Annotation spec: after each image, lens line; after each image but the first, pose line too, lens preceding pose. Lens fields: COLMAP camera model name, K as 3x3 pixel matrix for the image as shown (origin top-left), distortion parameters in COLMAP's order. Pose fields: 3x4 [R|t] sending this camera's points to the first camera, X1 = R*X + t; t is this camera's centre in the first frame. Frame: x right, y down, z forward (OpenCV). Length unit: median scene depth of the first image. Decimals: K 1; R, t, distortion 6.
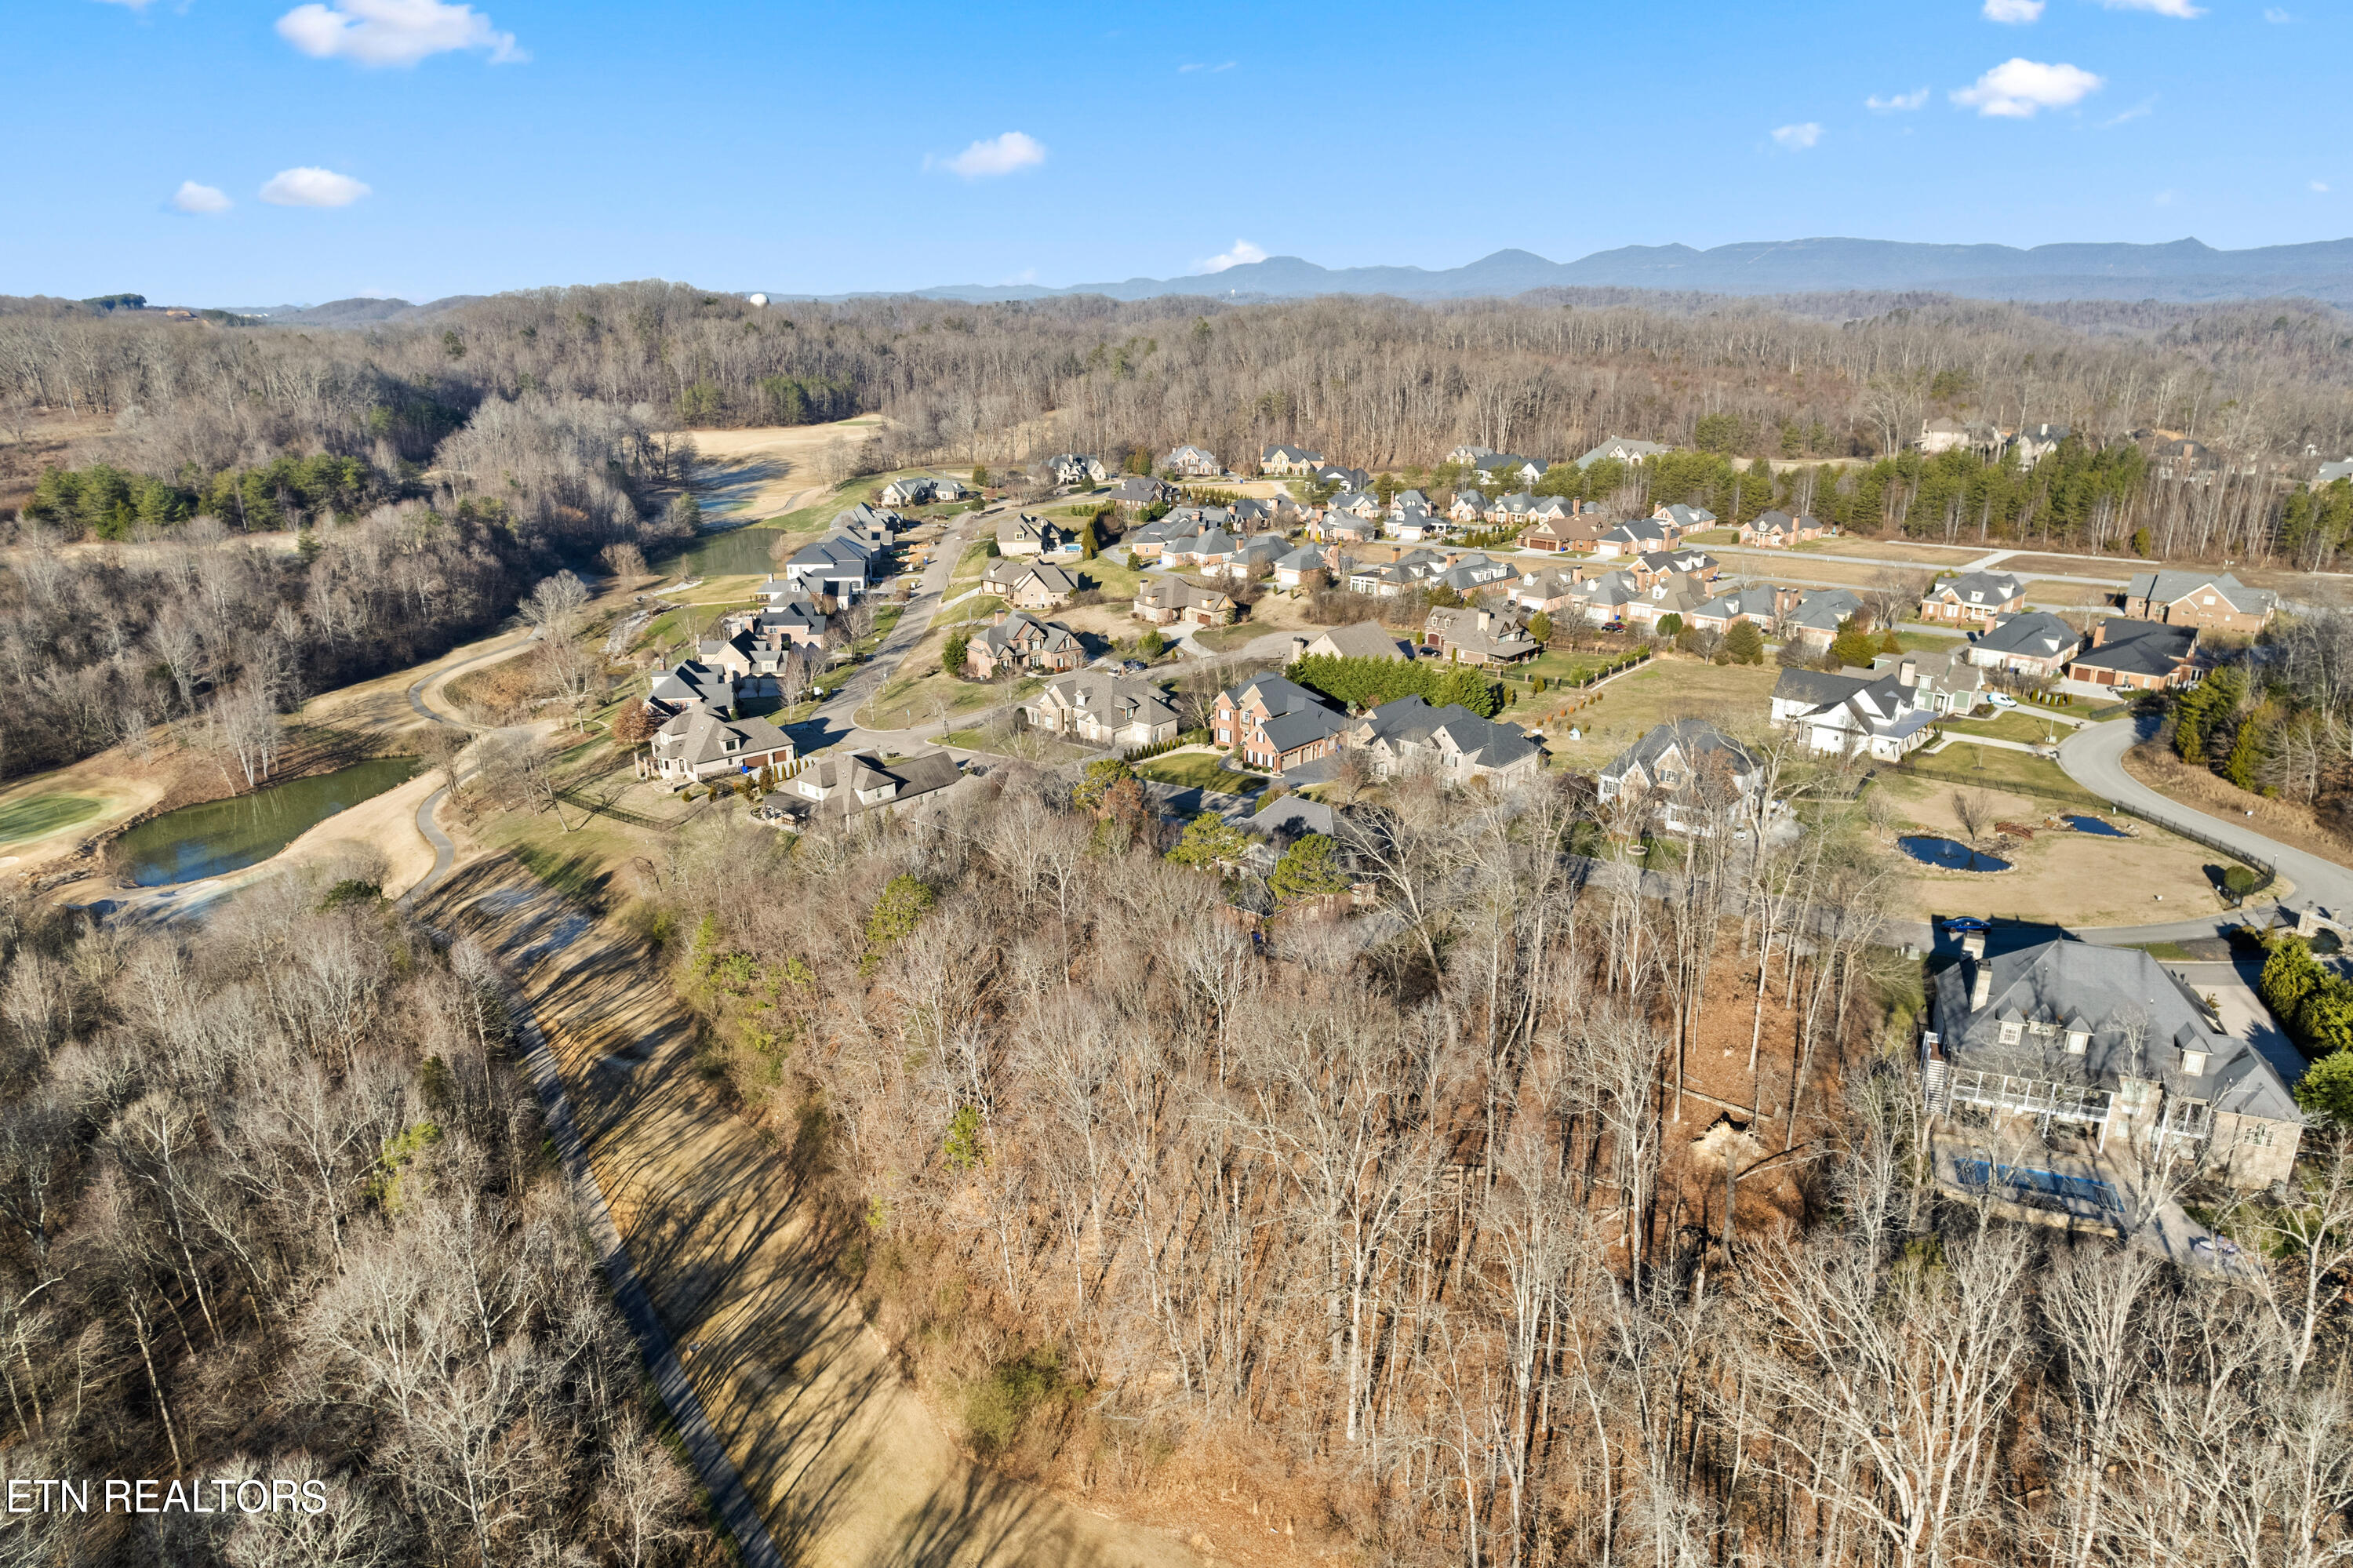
lens RADIAL K [[1487.8, 0, 1176.5], [0, 1487.8, 784.0], [0, 0, 1]] dist [-0.077962, 0.065884]
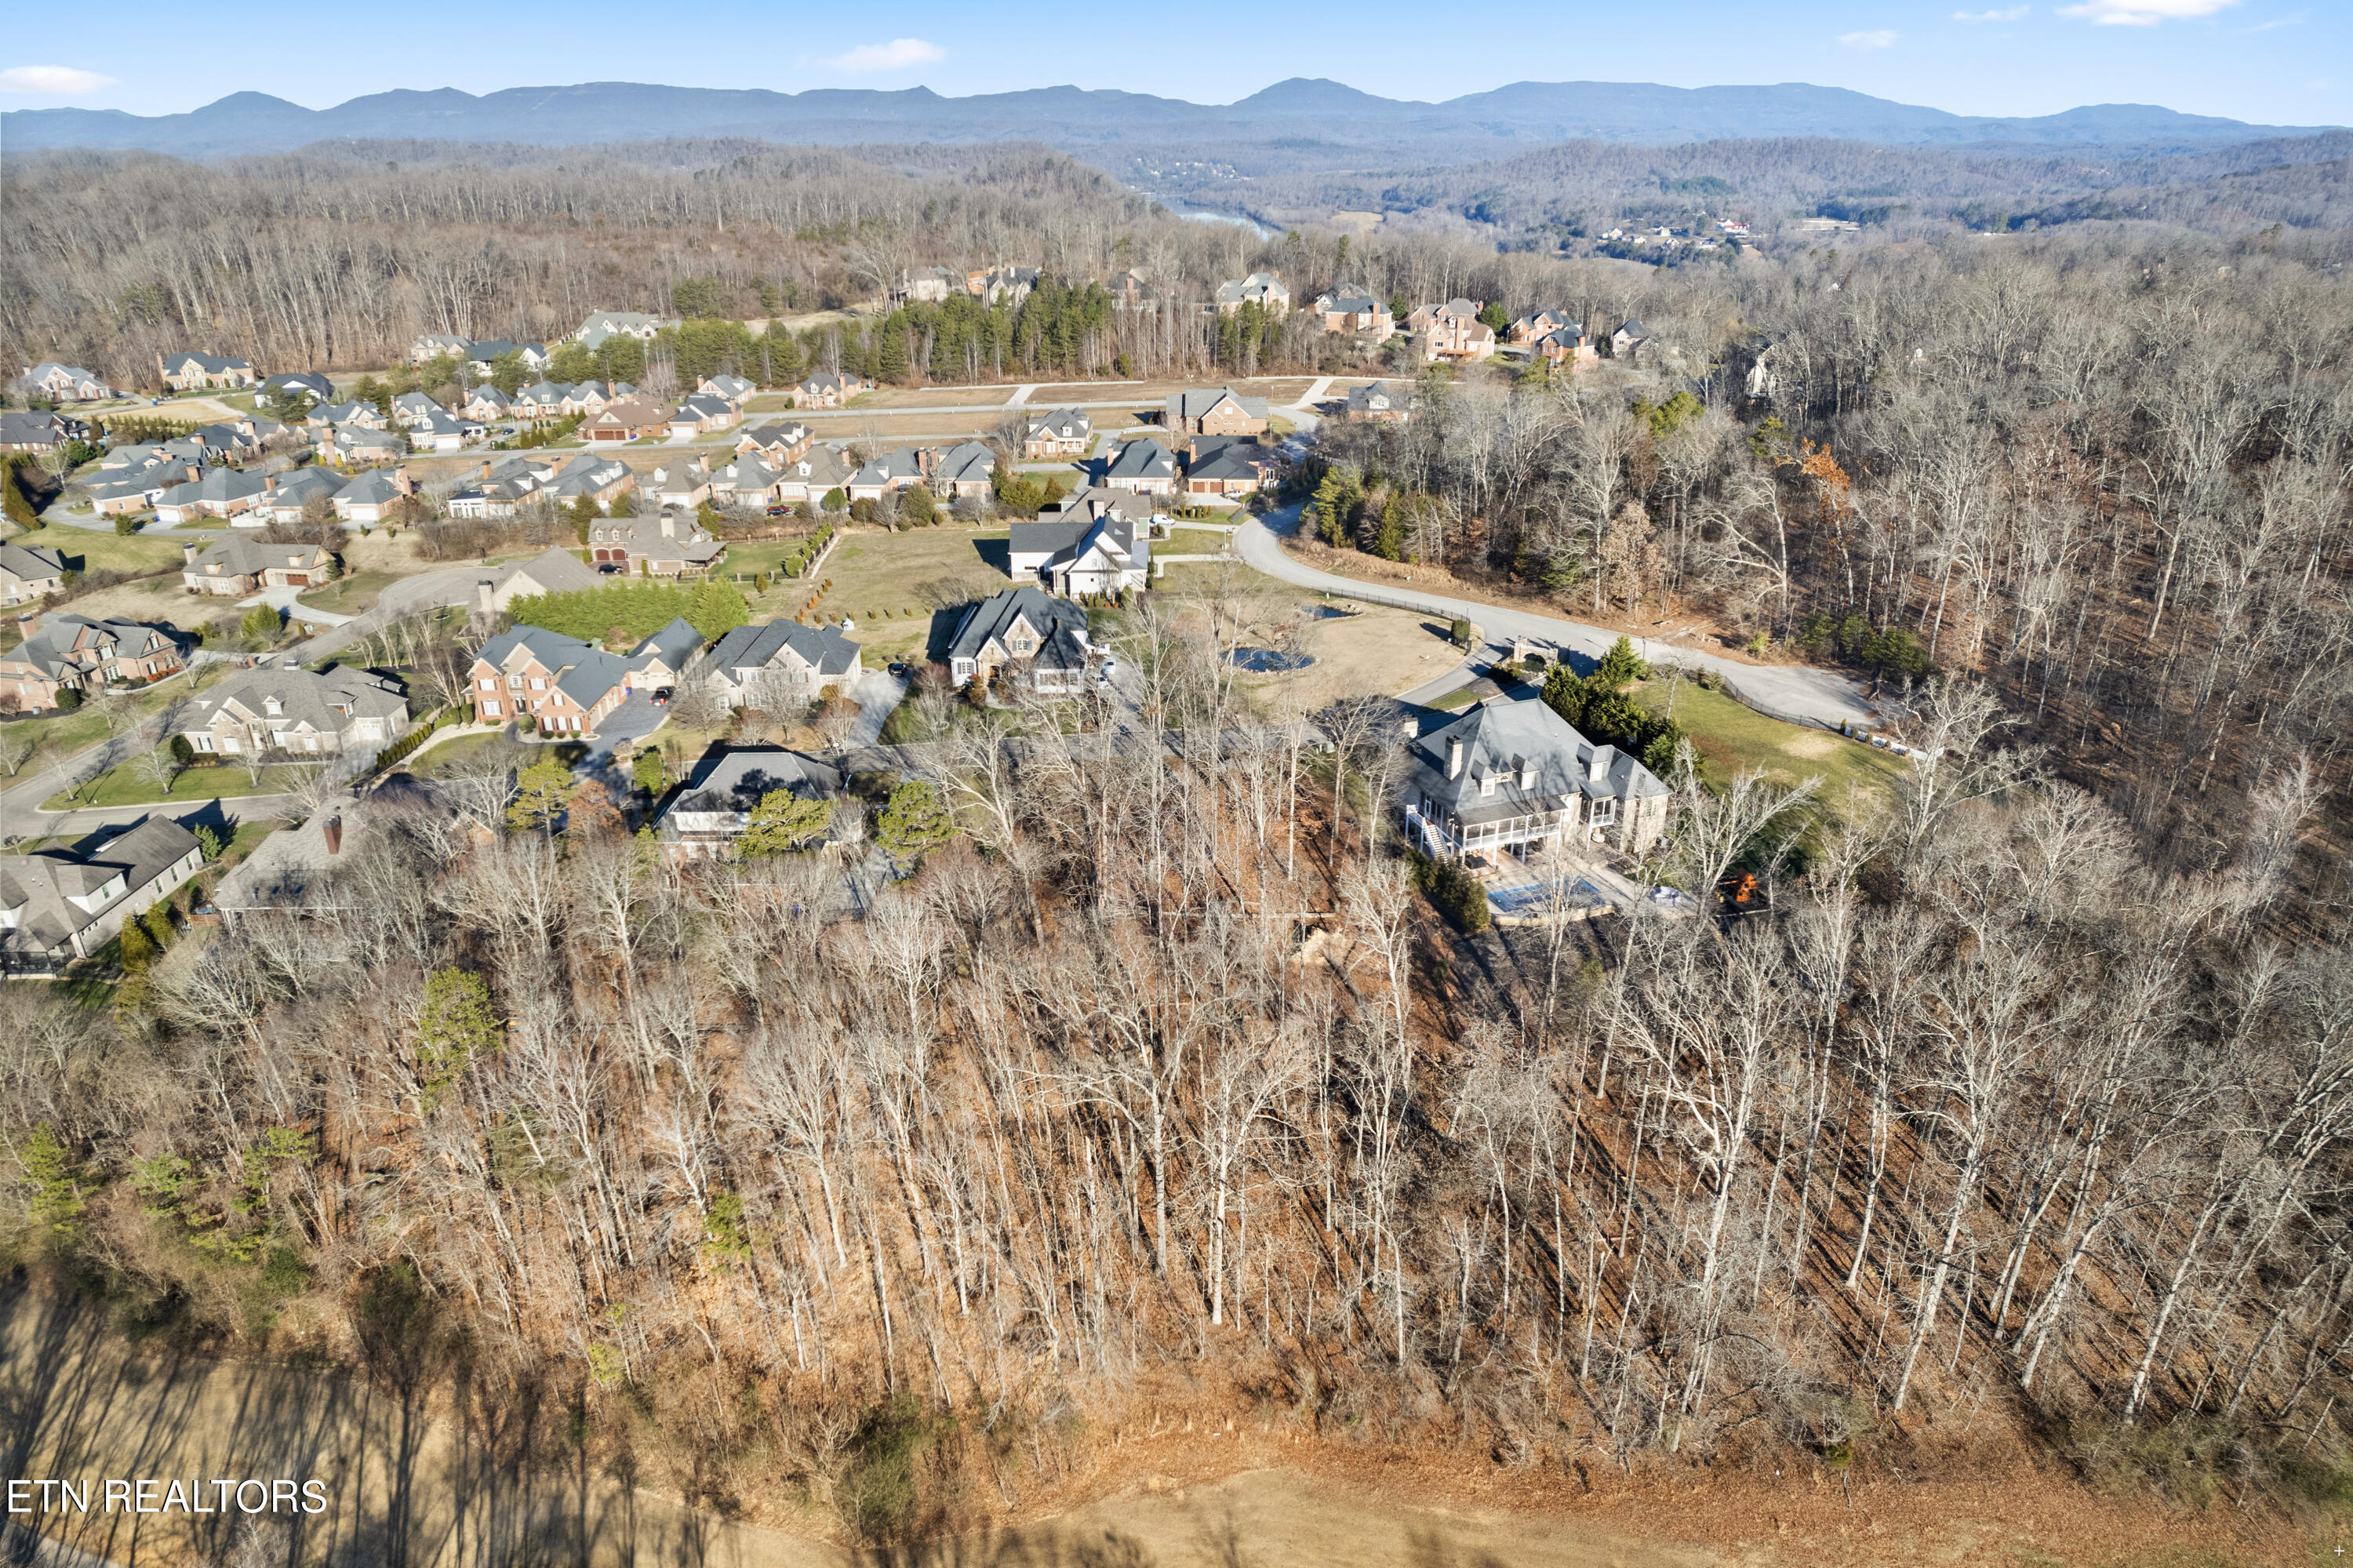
lens RADIAL K [[1487.8, 0, 1176.5], [0, 1487.8, 784.0], [0, 0, 1]] dist [-0.077962, 0.065884]
pose [[0.751896, -0.262738, 0.604667, -0.148731], [0.206609, 0.964863, 0.162333, -0.034976], [-0.626072, 0.002872, 0.779760, 0.063813]]
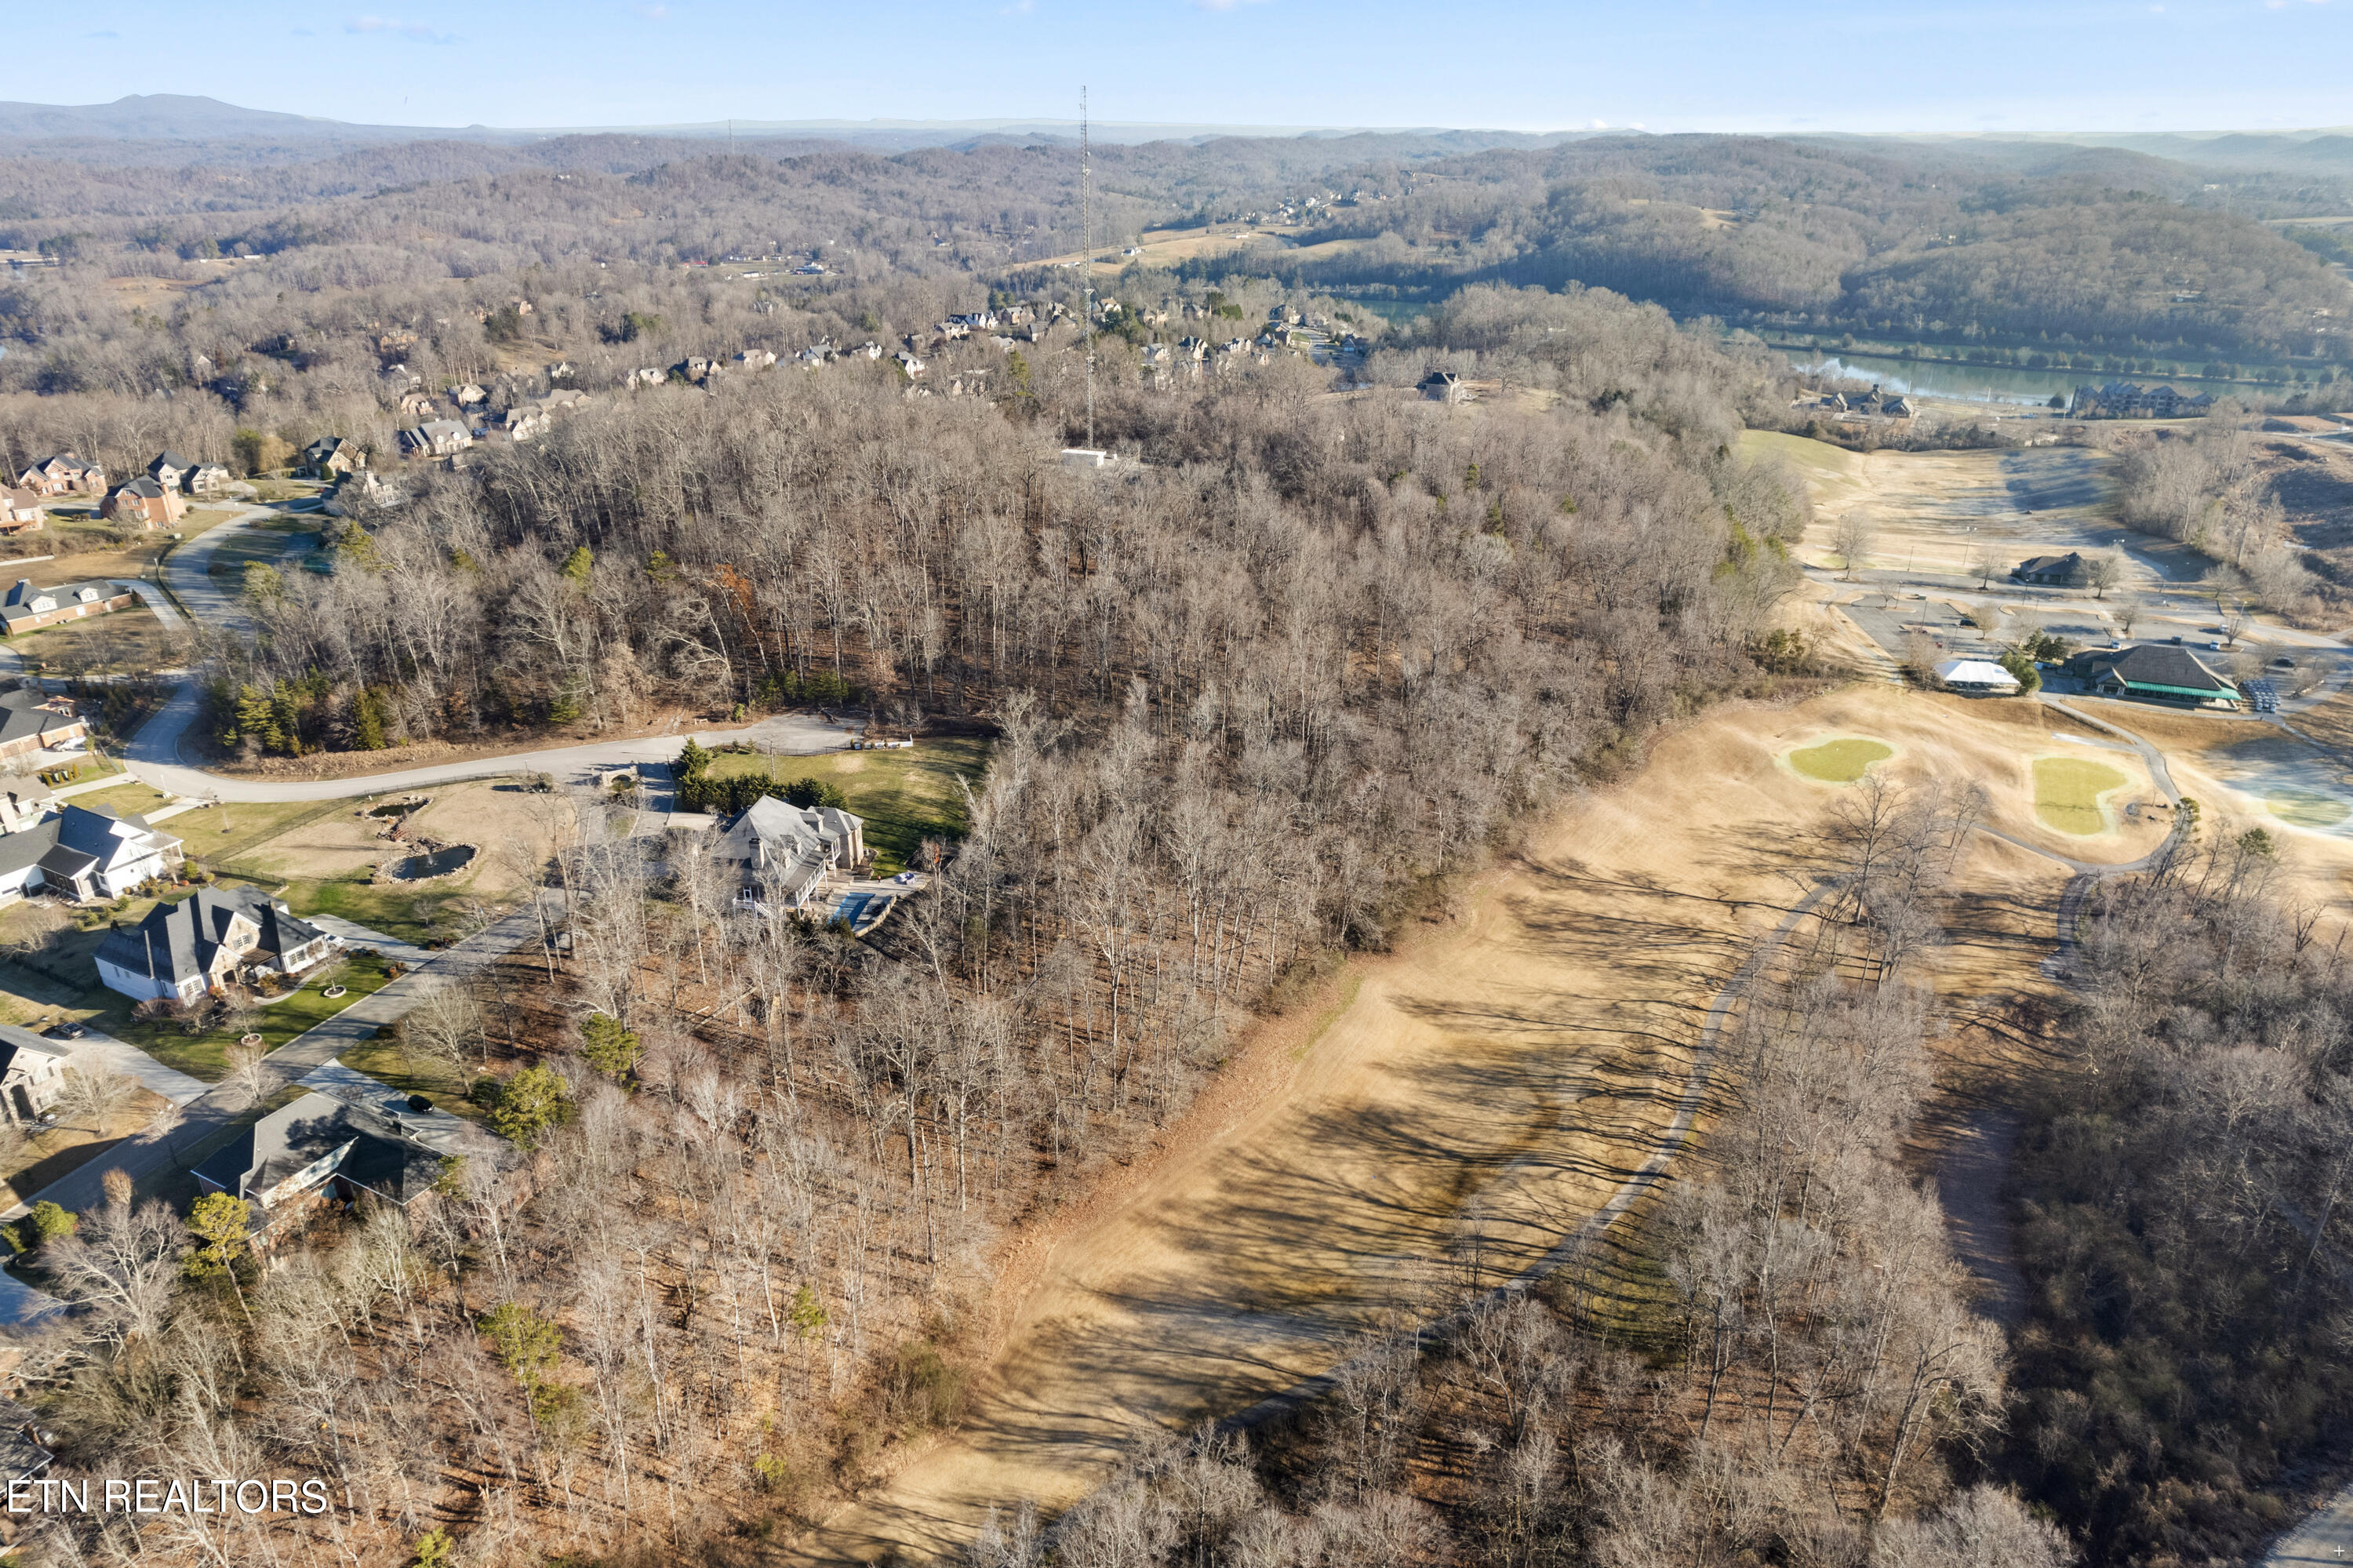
lens RADIAL K [[1487.8, 0, 1176.5], [0, 1487.8, 784.0], [0, 0, 1]] dist [-0.077962, 0.065884]
pose [[-0.212184, -0.389317, 0.896332, -0.419822], [0.305932, 0.844648, 0.439290, -0.211165], [-0.928107, 0.367427, -0.060116, 0.234786]]
